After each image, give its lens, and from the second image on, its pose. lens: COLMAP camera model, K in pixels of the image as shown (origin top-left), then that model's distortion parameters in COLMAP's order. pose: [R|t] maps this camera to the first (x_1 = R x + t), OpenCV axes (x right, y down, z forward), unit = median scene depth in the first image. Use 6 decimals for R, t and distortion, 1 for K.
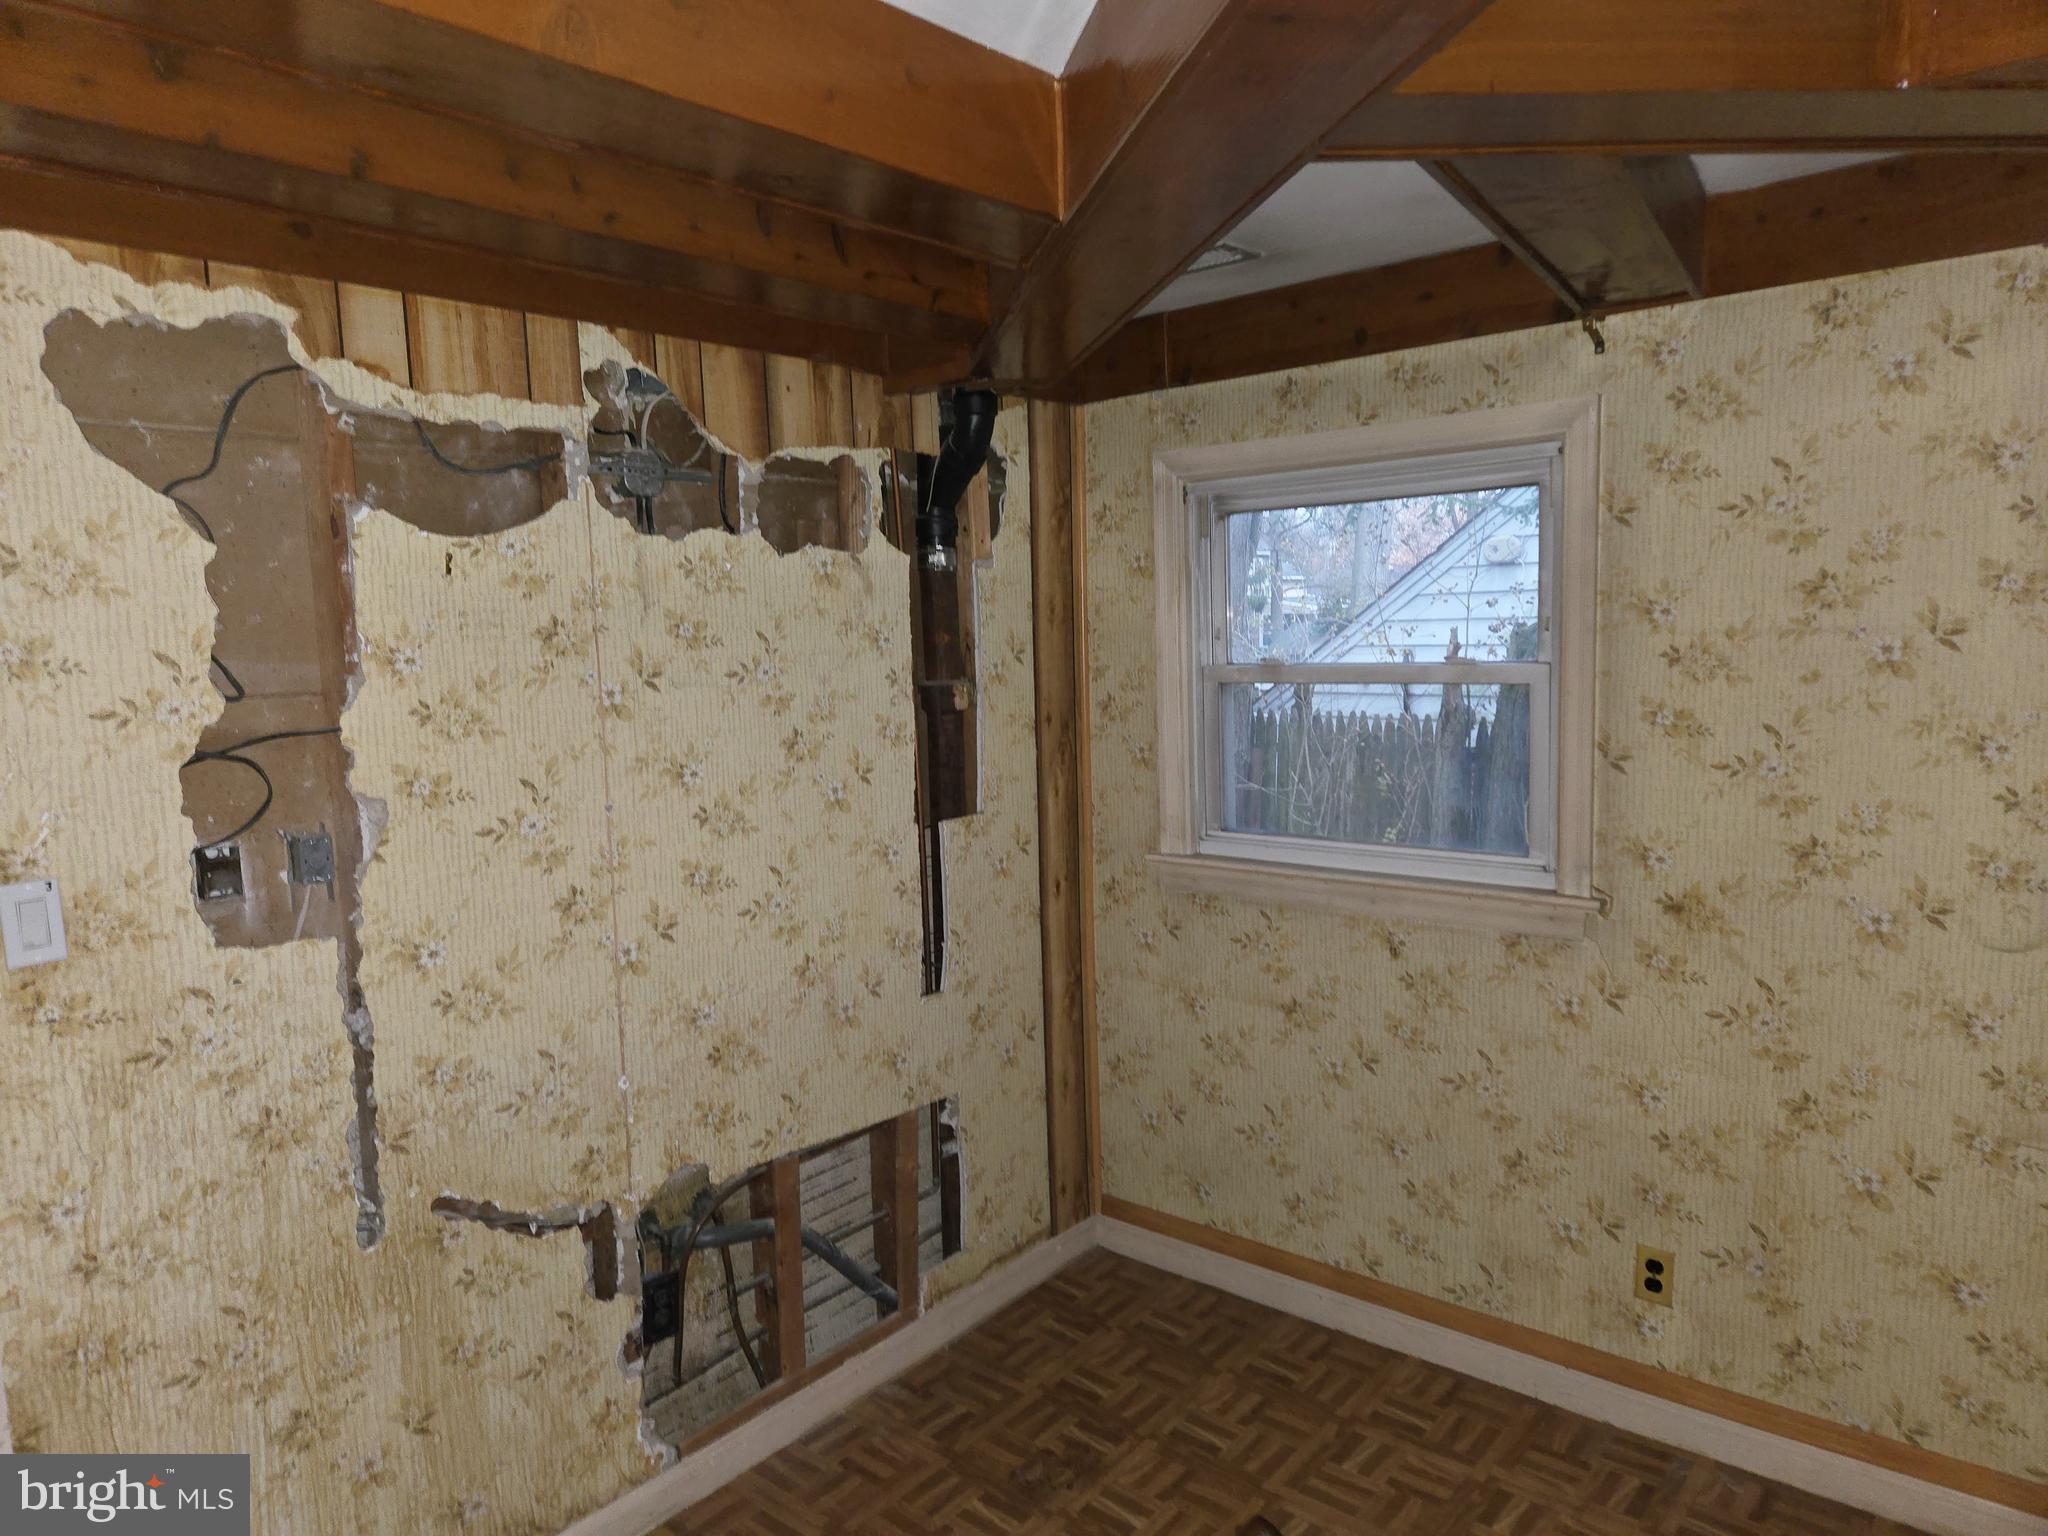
lens RADIAL K [[1361.9, 0, 1034.4], [0, 1361.9, 760.3], [0, 0, 1]] dist [0.098571, -0.085909]
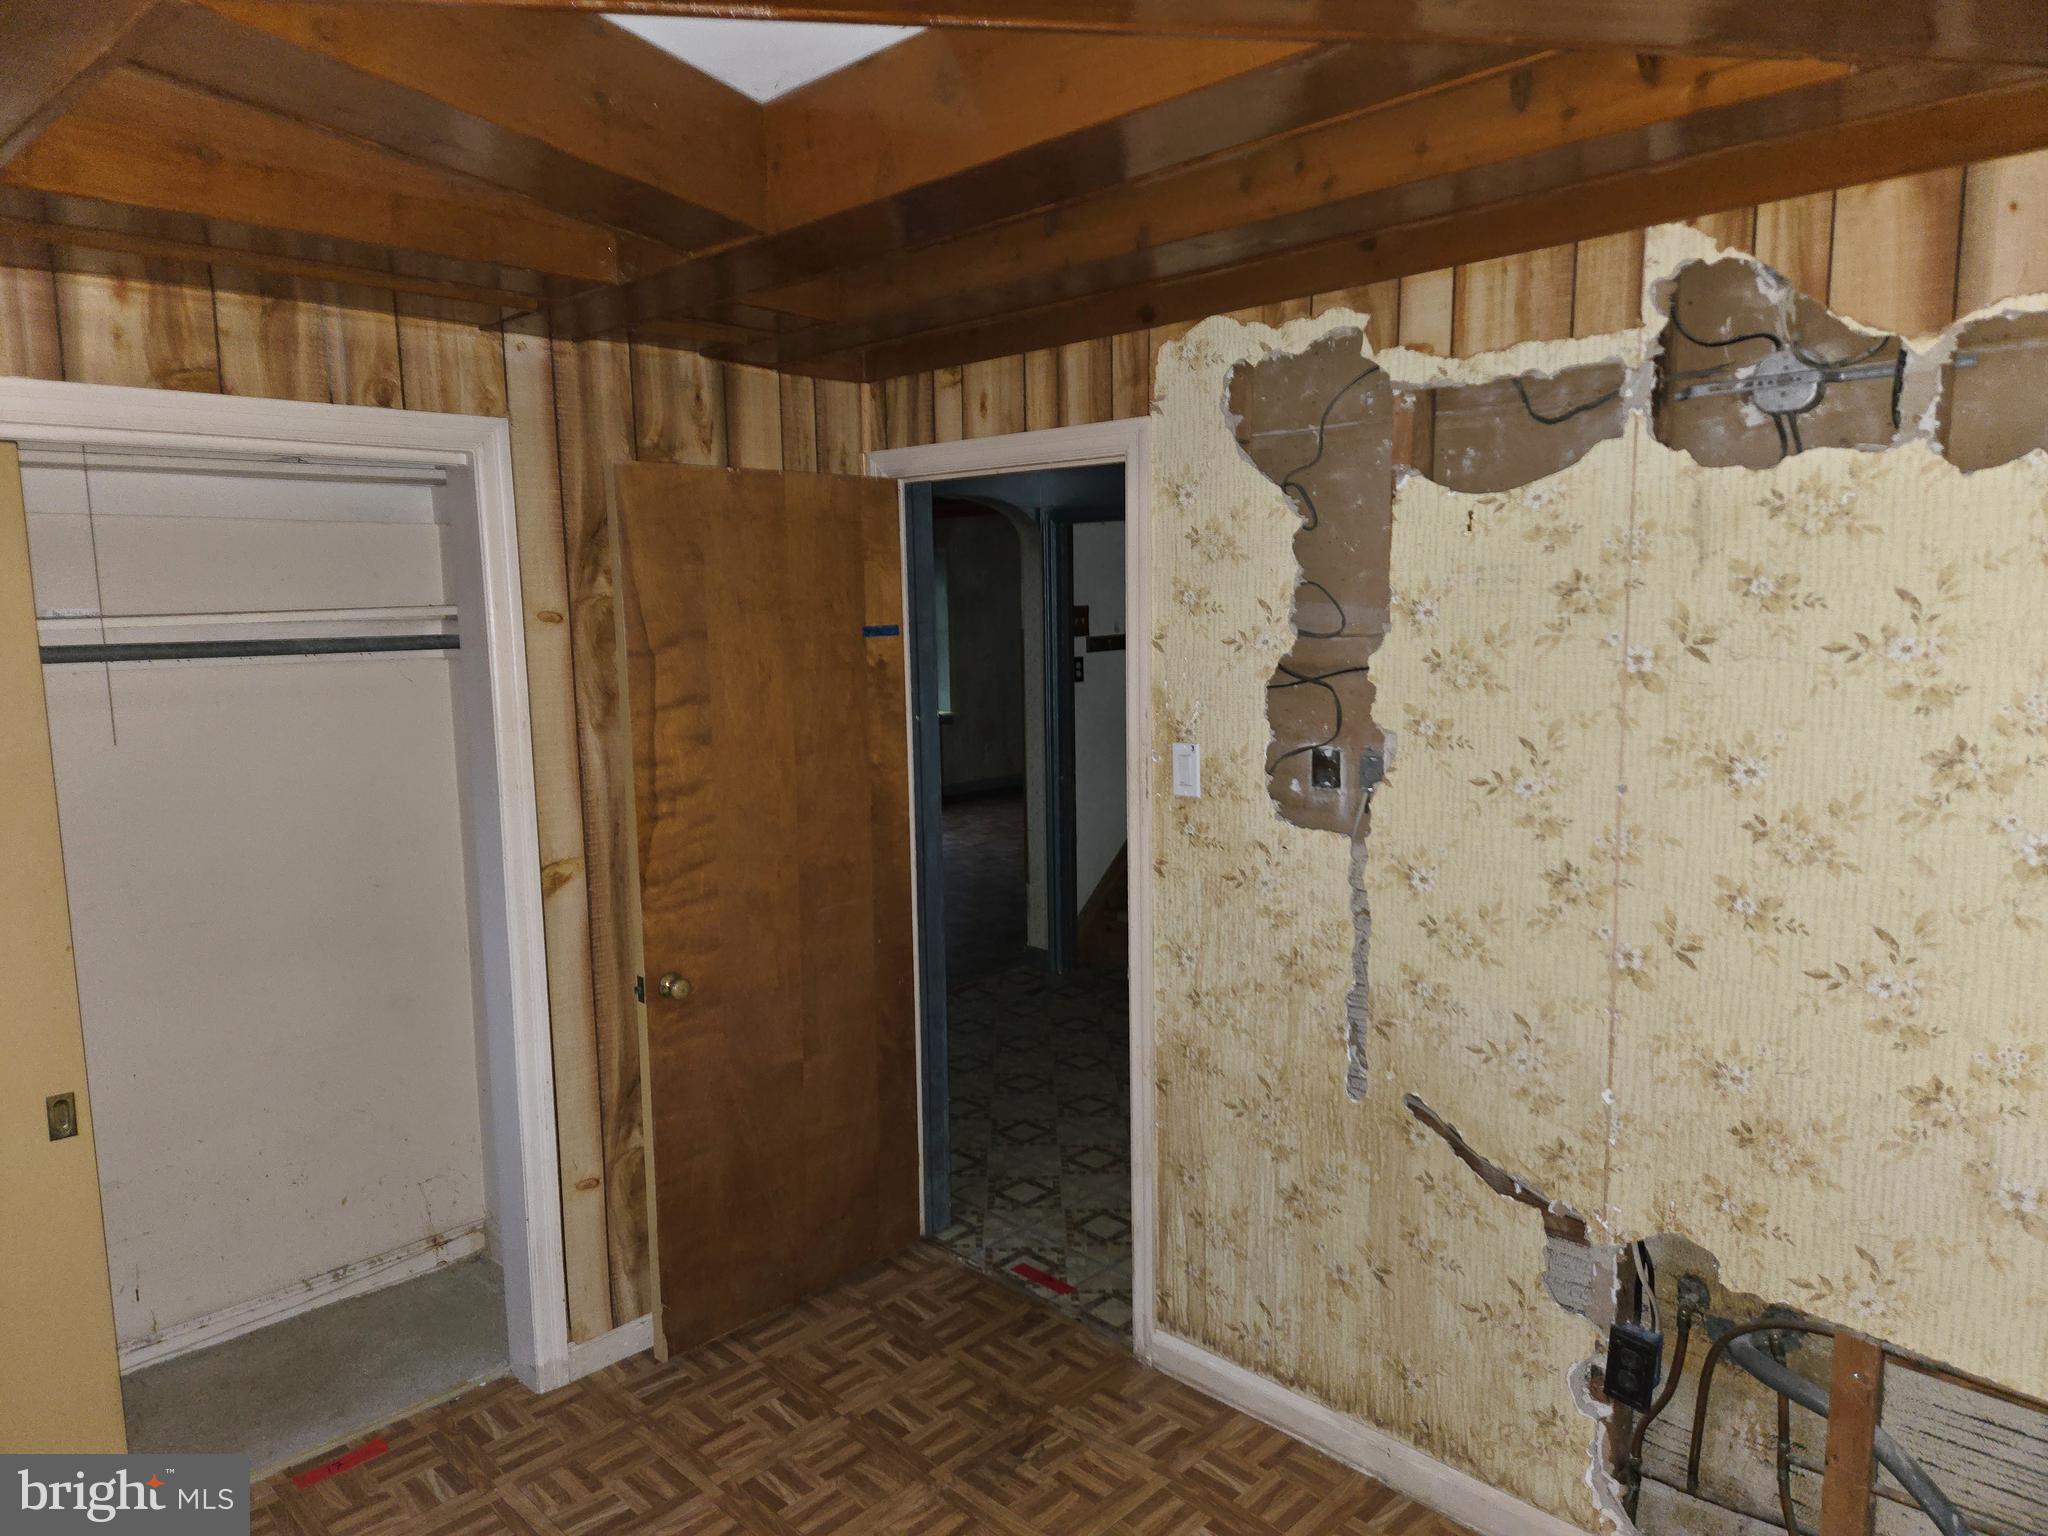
lens RADIAL K [[1361.9, 0, 1034.4], [0, 1361.9, 760.3], [0, 0, 1]] dist [0.098571, -0.085909]
pose [[-0.081609, 0.155584, -0.984446, 0.643253], [-0.086717, 0.982886, 0.162526, -0.102812], [0.992885, 0.098632, -0.066721, 0.745875]]
